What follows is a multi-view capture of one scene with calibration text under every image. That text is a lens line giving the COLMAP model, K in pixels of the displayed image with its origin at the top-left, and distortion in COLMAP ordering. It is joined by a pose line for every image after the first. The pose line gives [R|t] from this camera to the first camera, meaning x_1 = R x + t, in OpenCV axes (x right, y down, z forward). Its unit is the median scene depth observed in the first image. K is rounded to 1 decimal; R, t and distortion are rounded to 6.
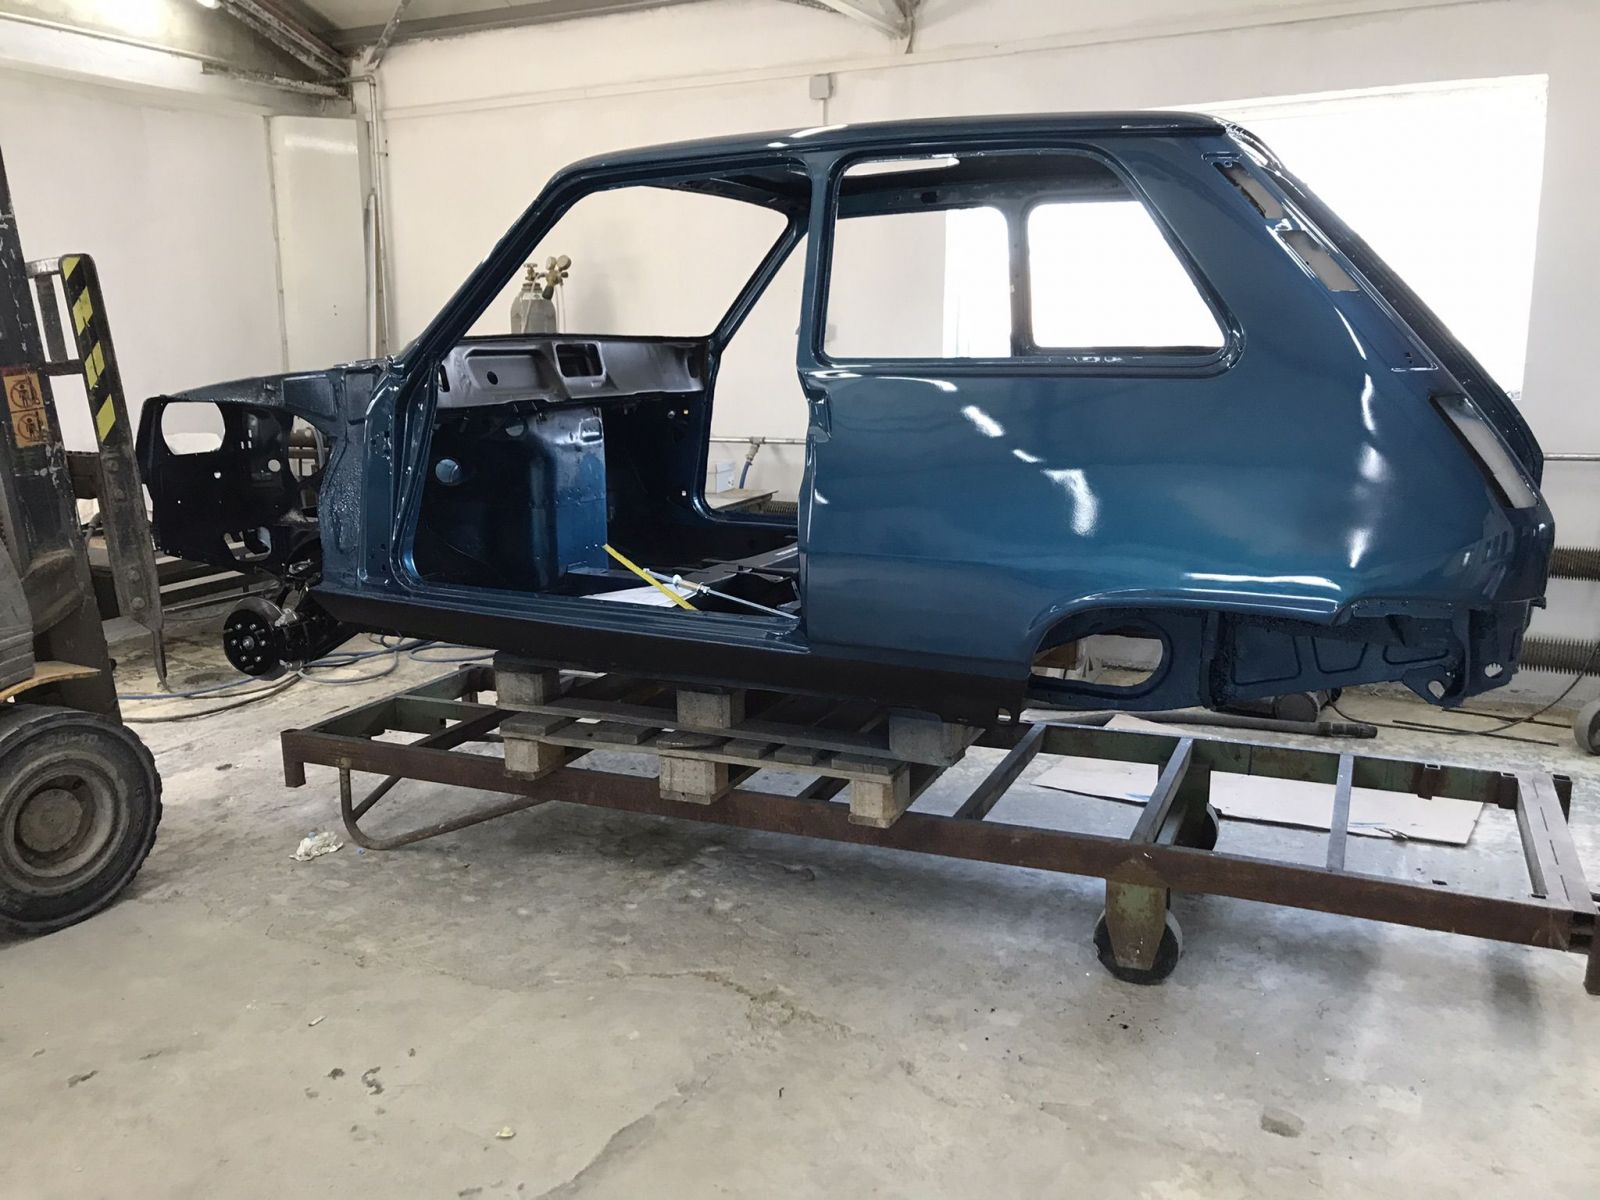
lens RADIAL K [[1306.9, 0, 785.6], [0, 1306.9, 591.4], [0, 0, 1]] dist [0.009873, -0.009854]
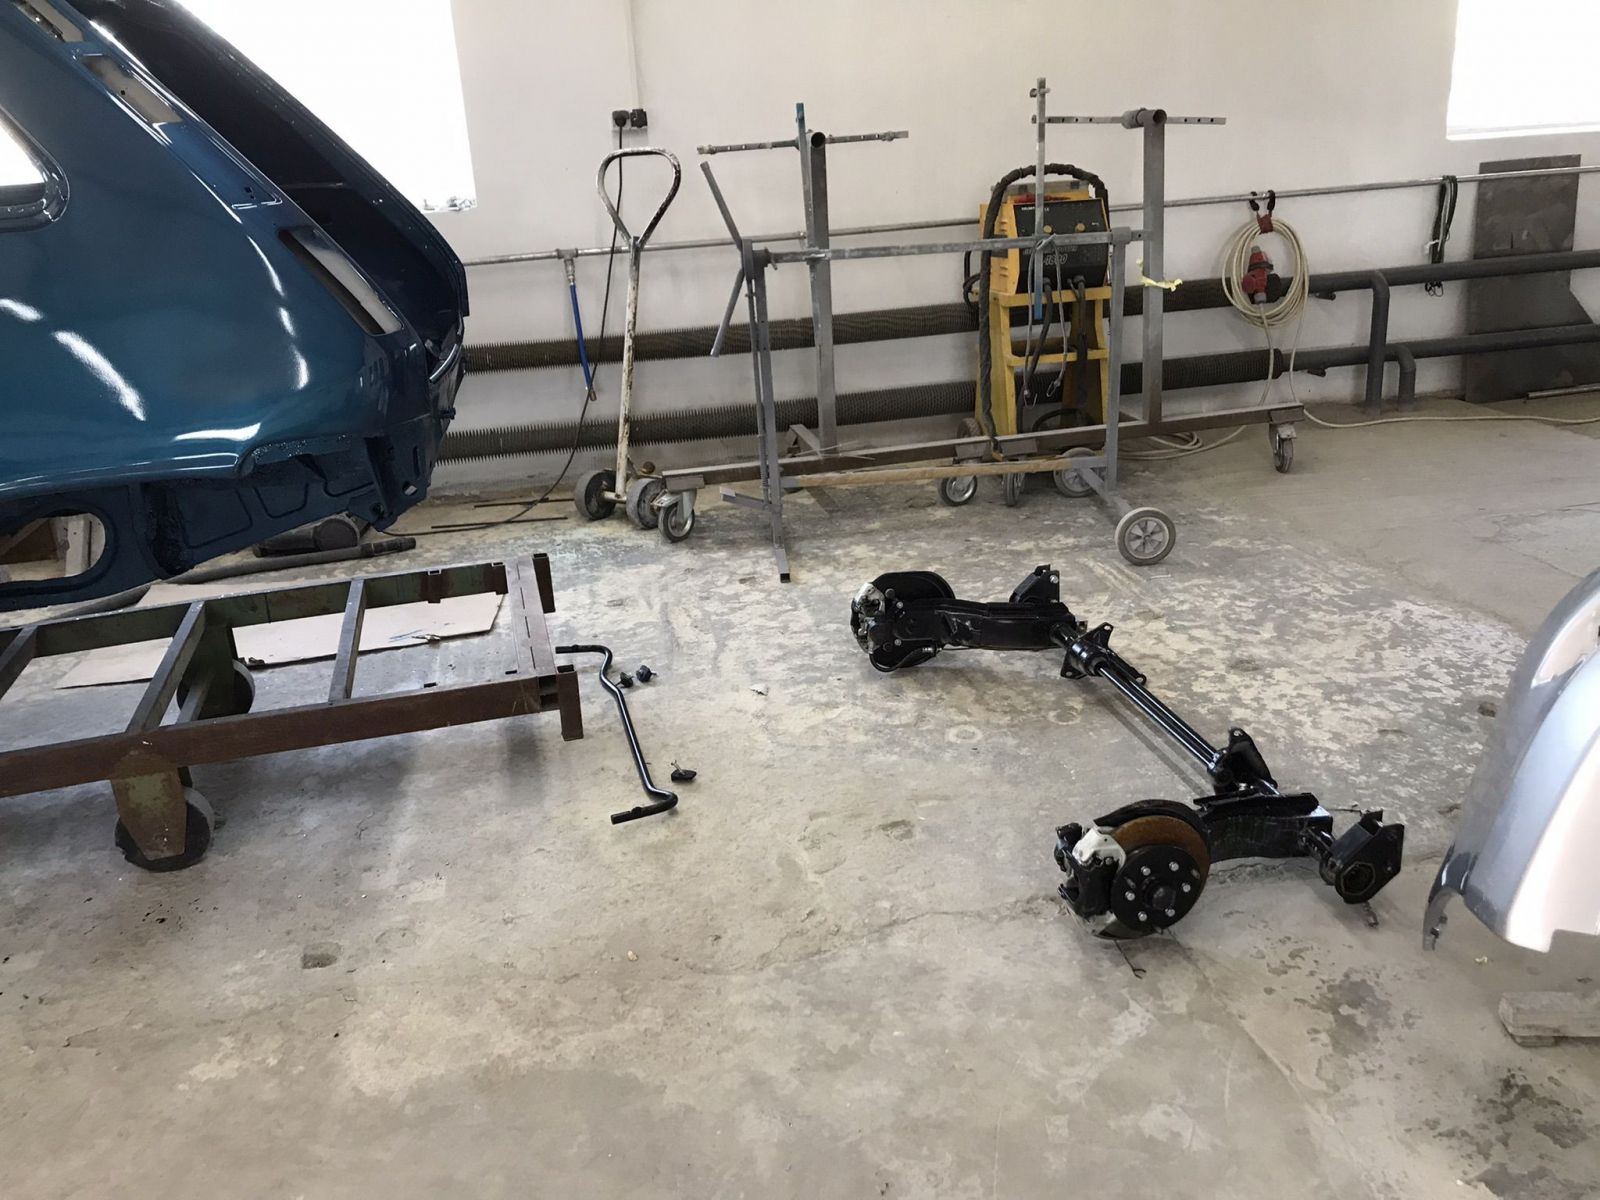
lens RADIAL K [[1306.9, 0, 785.6], [0, 1306.9, 591.4], [0, 0, 1]] dist [0.009873, -0.009854]
pose [[0.782866, -0.247498, 0.570846, 0.107626], [0.166857, 0.967385, 0.190592, -0.006606], [-0.599399, -0.053959, 0.798630, -0.024109]]
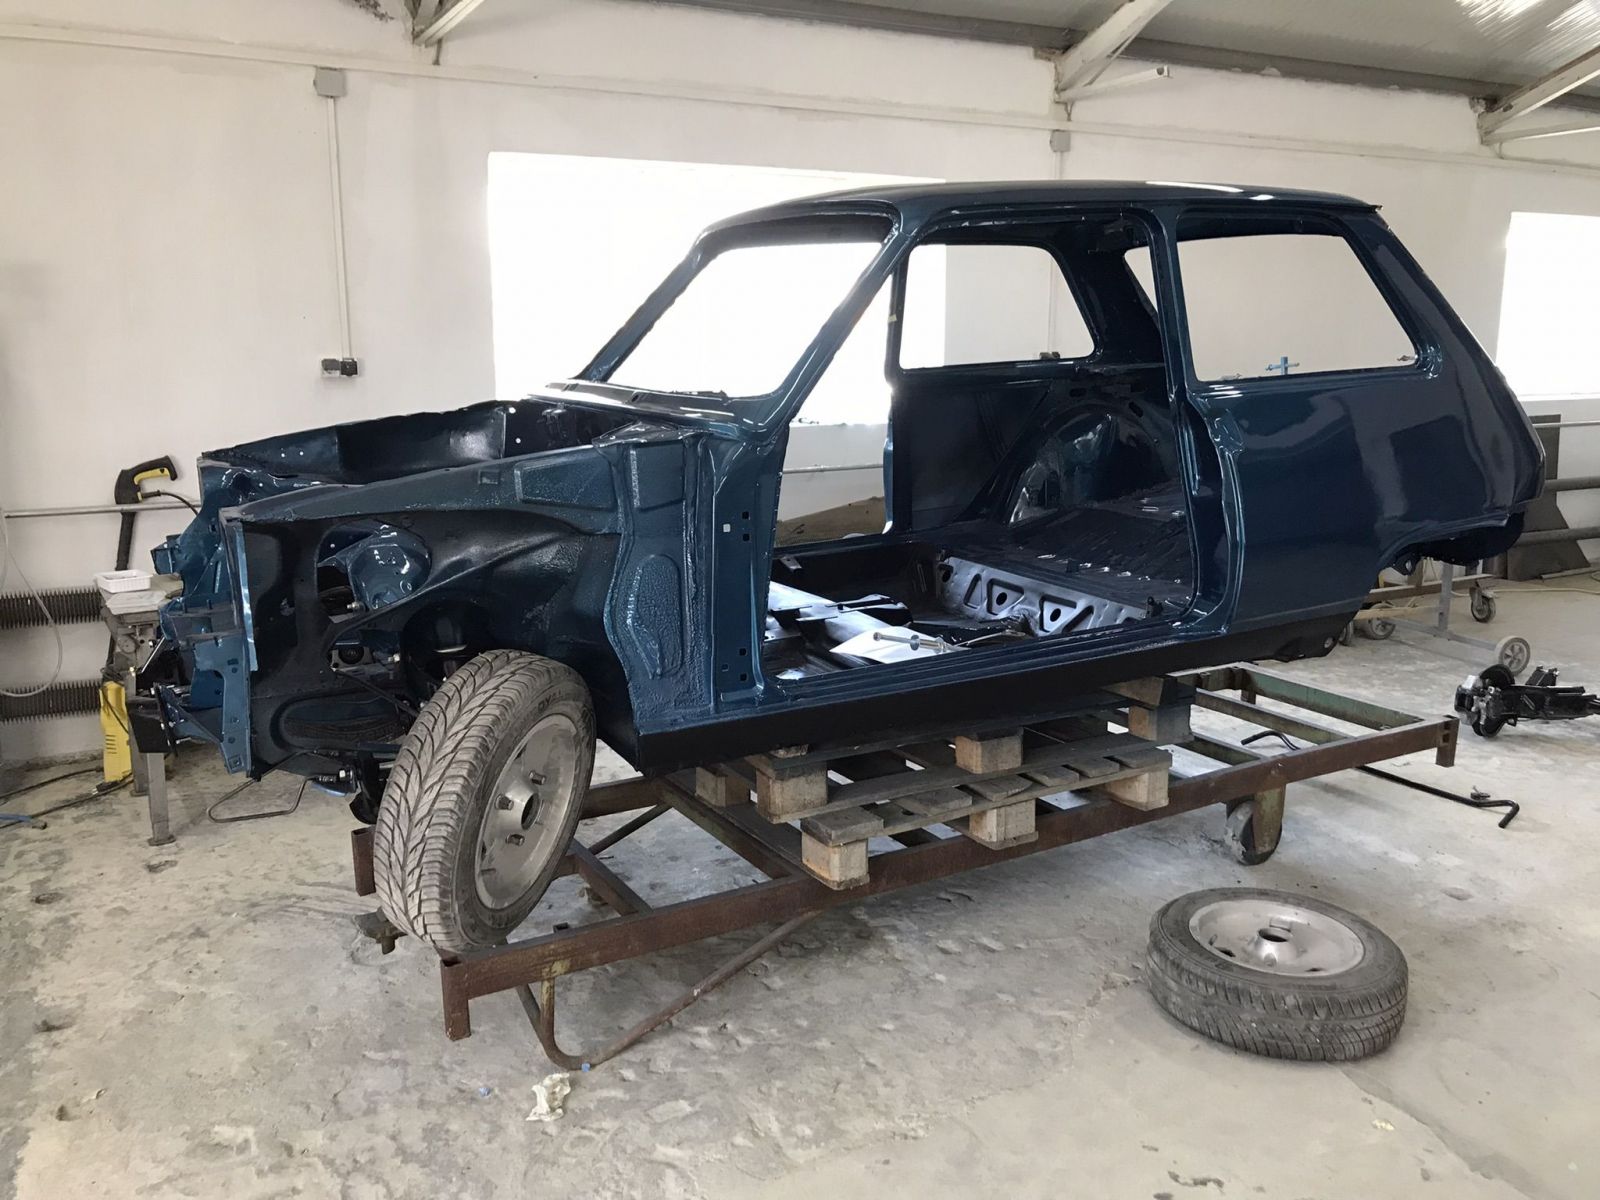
lens RADIAL K [[1306.9, 0, 785.6], [0, 1306.9, 591.4], [0, 0, 1]] dist [0.009873, -0.009854]
pose [[0.586563, -0.144082, 0.796985, -0.934935], [0.150767, 0.986273, 0.067341, -0.126080], [-0.795747, 0.080660, 0.600234, 0.494410]]
